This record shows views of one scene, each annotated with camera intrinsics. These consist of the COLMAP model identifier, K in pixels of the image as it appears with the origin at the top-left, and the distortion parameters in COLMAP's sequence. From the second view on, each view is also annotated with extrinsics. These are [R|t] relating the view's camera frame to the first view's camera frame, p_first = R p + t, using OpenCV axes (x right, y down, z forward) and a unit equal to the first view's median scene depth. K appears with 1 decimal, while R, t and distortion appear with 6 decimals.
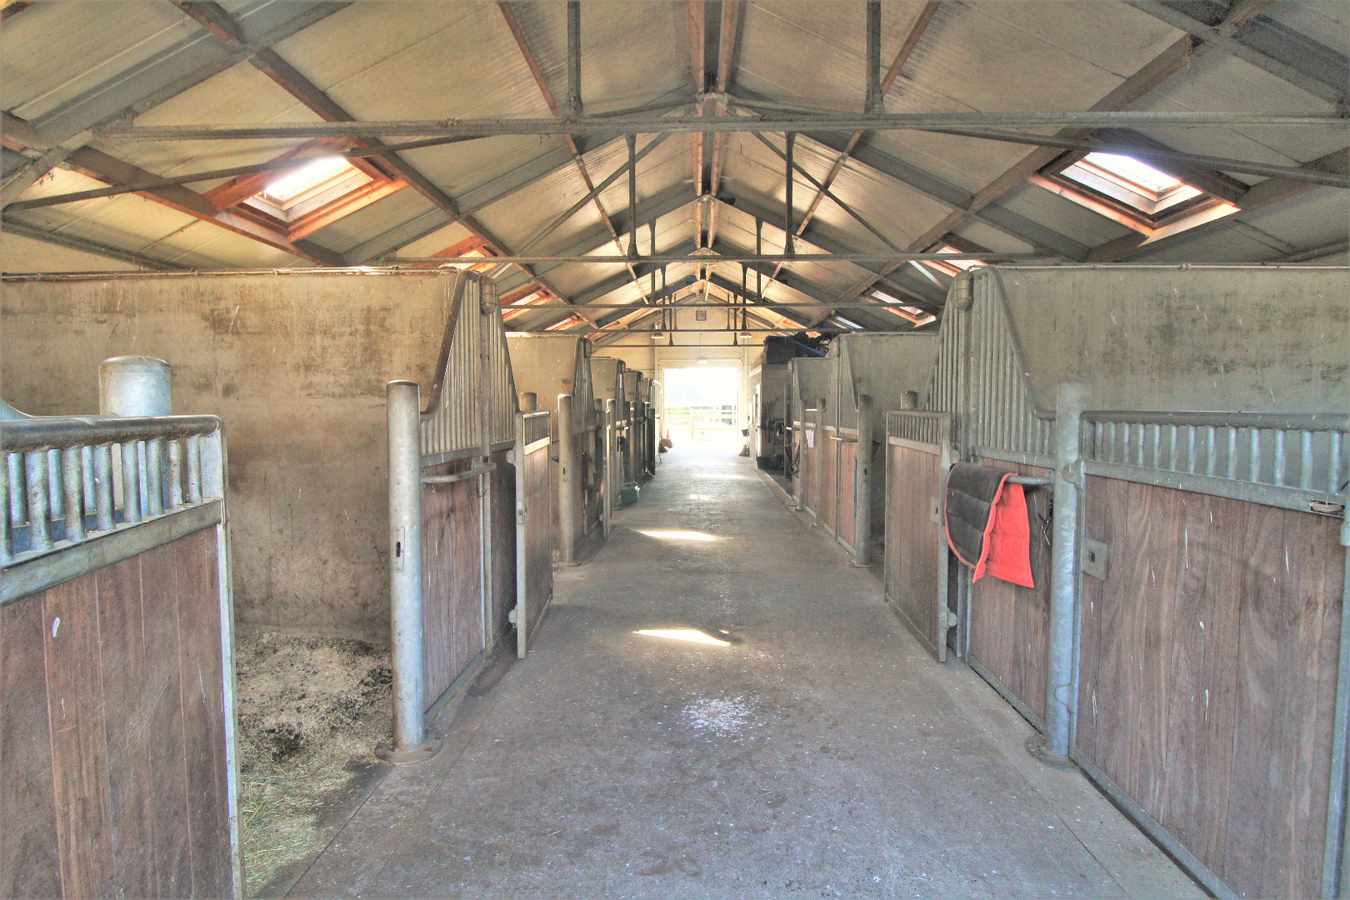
lens RADIAL K [[663.4, 0, 682.0], [0, 663.4, 442.2], [0, 0, 1]] dist [-0.004776, -0.007478]
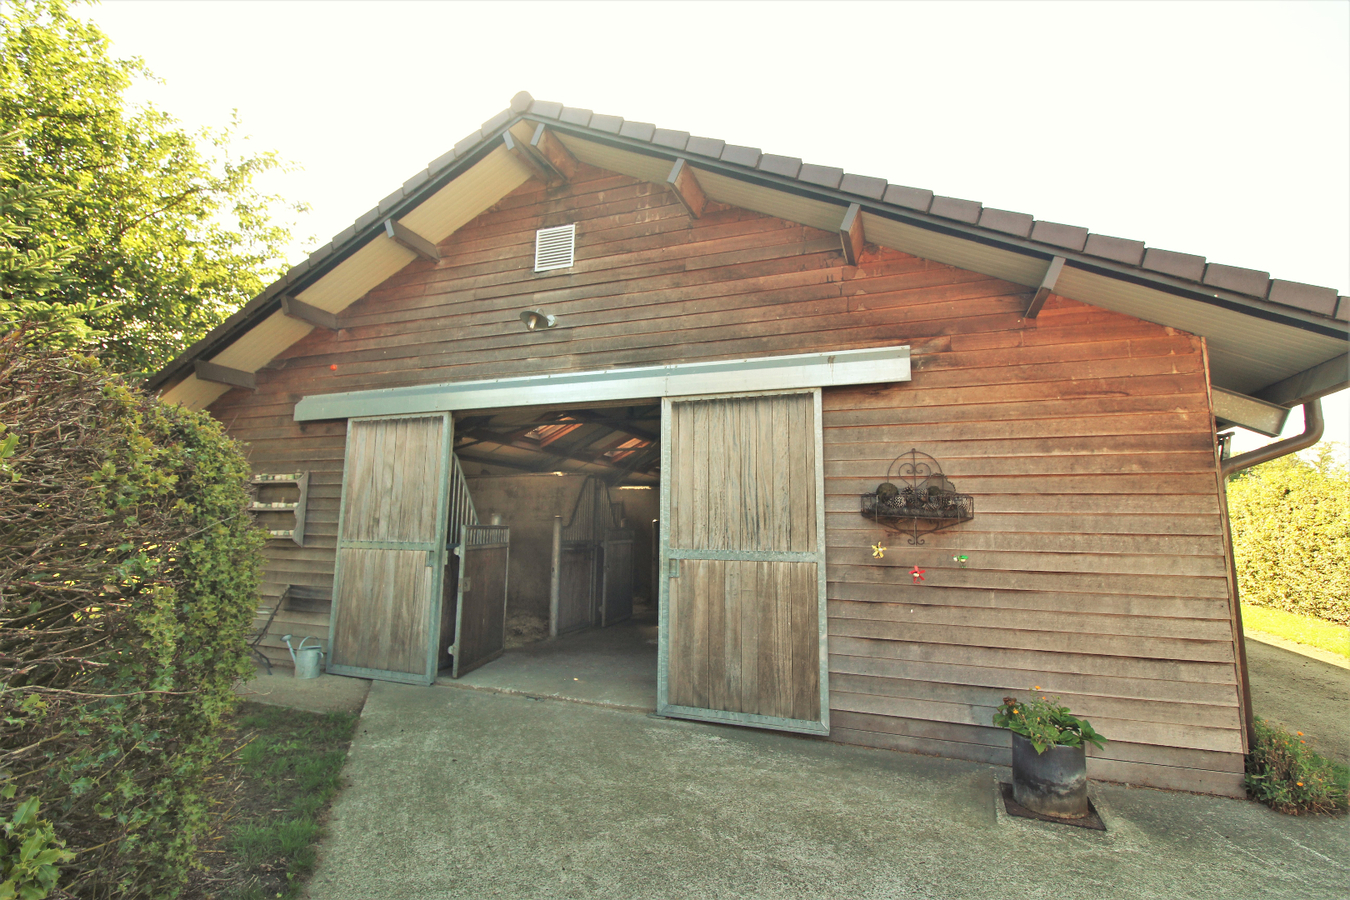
lens RADIAL K [[633.4, 0, 676.4], [0, 633.4, 443.5], [0, 0, 1]] dist [-0.016253, -0.004405]
pose [[0.942074, -0.027130, -0.334306, 0.842561], [-0.036990, 0.982239, -0.183952, 0.075546], [0.333359, 0.185663, 0.924338, -1.247690]]
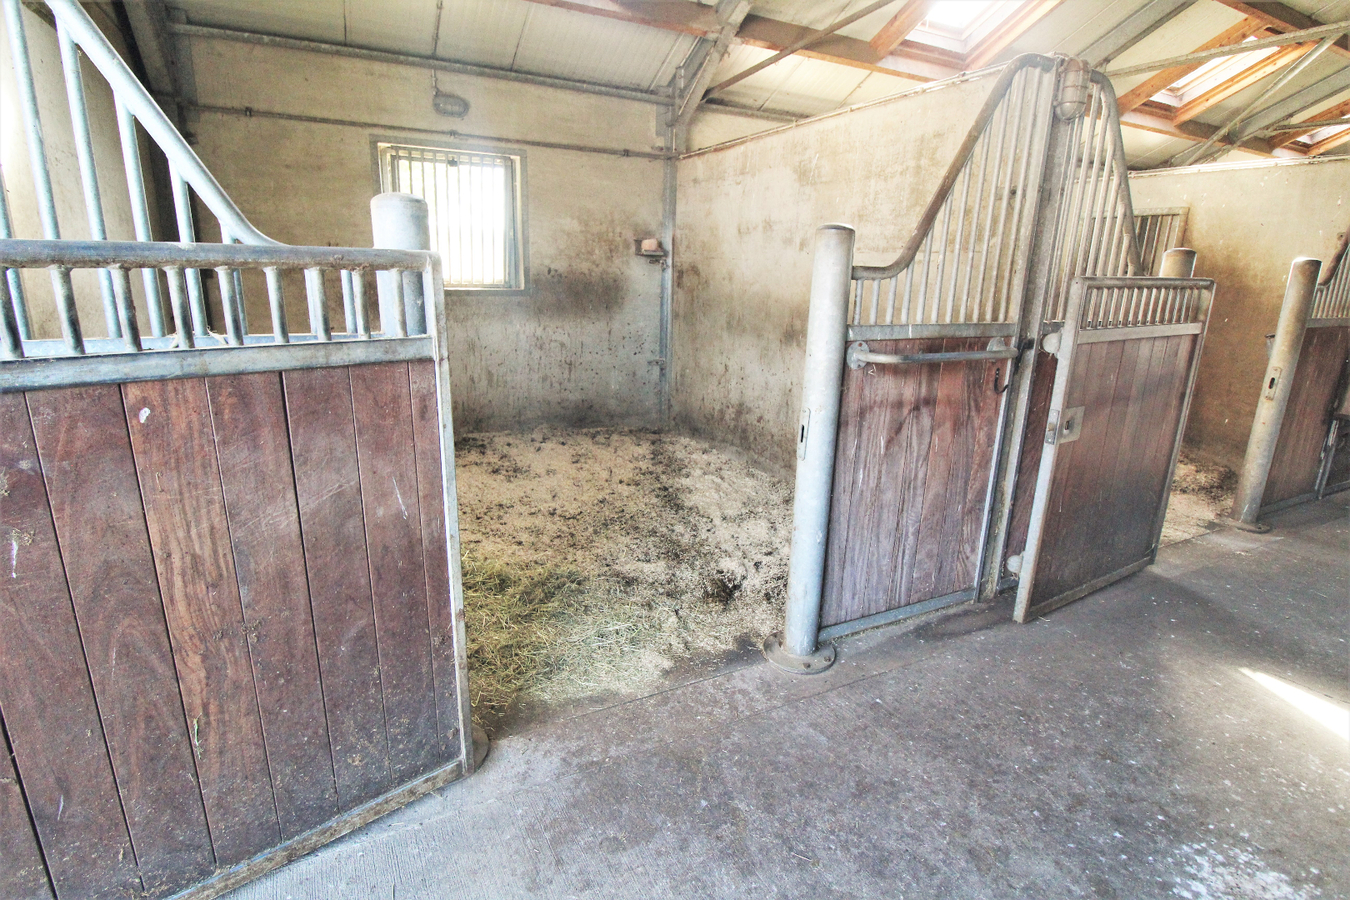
lens RADIAL K [[663.4, 0, 672.0], [0, 663.4, 439.2], [0, 0, 1]] dist [-0.004776, -0.007478]
pose [[0.473103, 0.240488, -0.847549, 0.151436], [-0.076062, 0.969580, 0.232656, -0.010467], [0.877718, -0.045604, 0.477003, 0.331587]]
